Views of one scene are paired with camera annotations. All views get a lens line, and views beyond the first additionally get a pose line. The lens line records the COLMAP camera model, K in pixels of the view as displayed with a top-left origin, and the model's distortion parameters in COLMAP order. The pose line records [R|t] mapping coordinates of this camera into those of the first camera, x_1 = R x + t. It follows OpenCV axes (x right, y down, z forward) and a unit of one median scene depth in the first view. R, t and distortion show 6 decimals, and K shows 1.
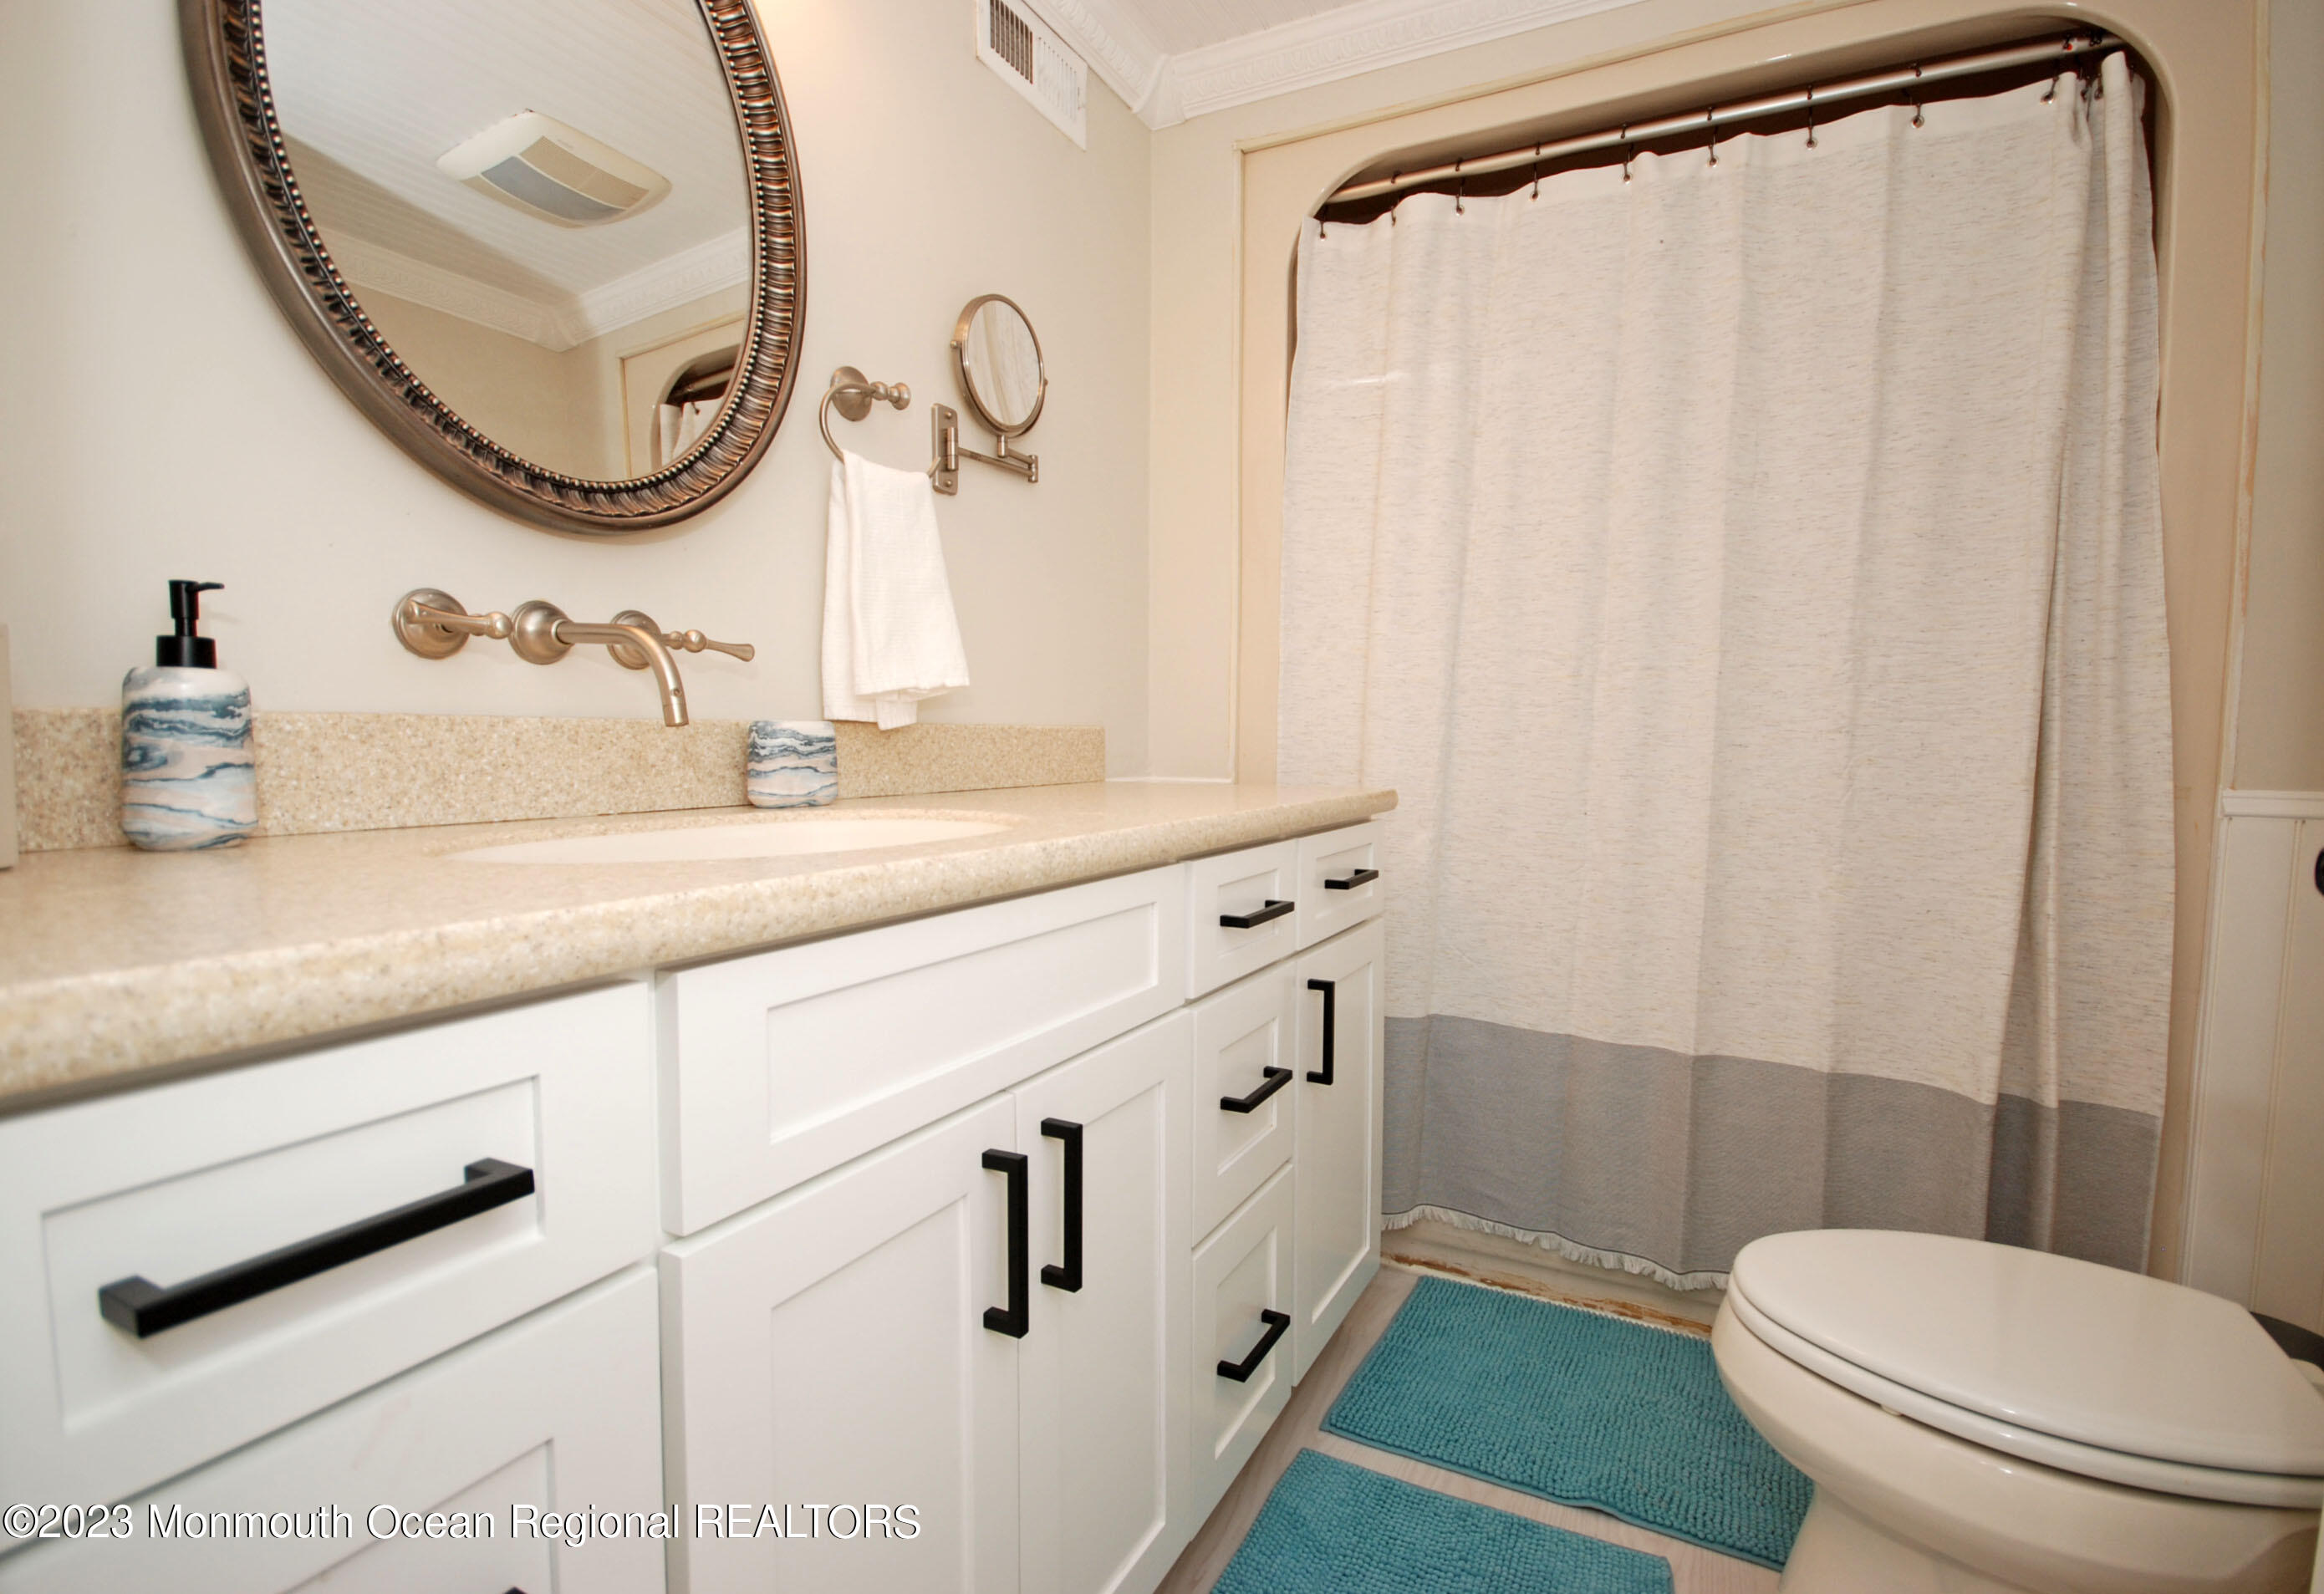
lens RADIAL K [[1140.2, 0, 1162.0], [0, 1140.2, 797.0], [0, 0, 1]] dist [0.000924, 0.000234]
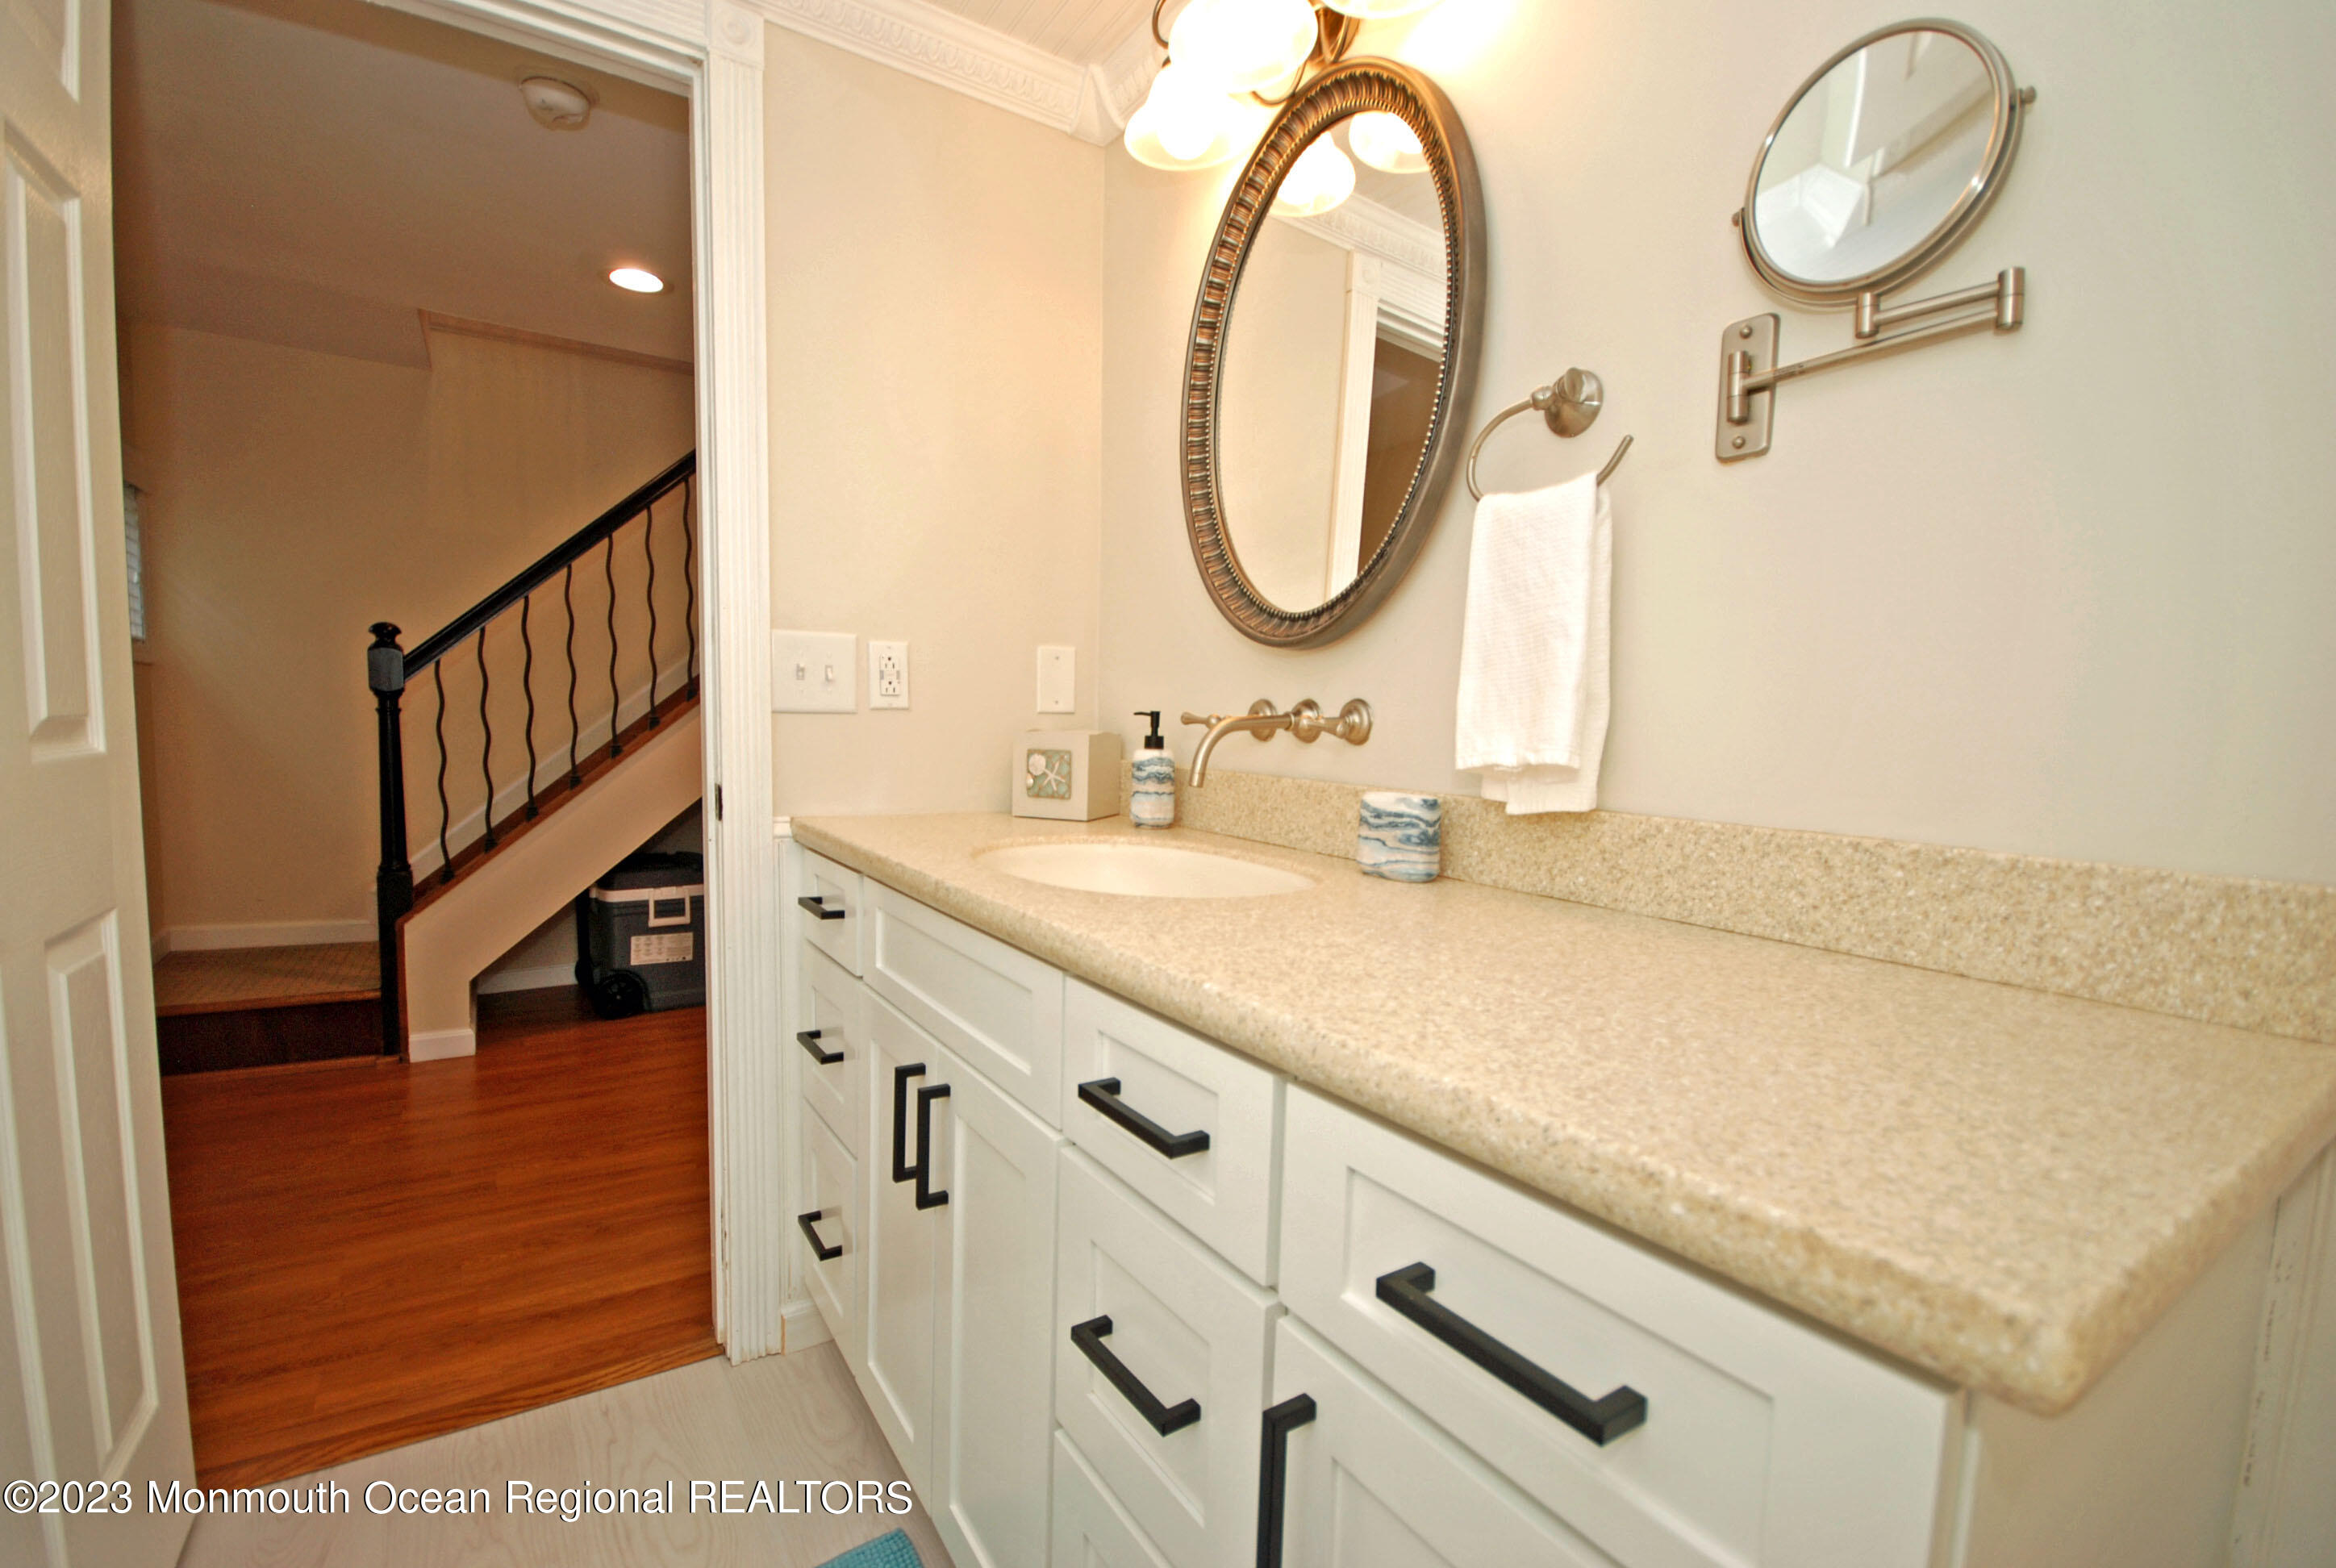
lens RADIAL K [[1041.1, 0, 1163.1], [0, 1041.1, 799.9], [0, 0, 1]] dist [-0.000143, -0.000511]
pose [[-0.493390, 0.048827, -0.868437, 0.589888], [-0.078105, 0.991903, 0.100143, -0.138374], [0.866294, 0.117239, -0.485581, 1.268265]]
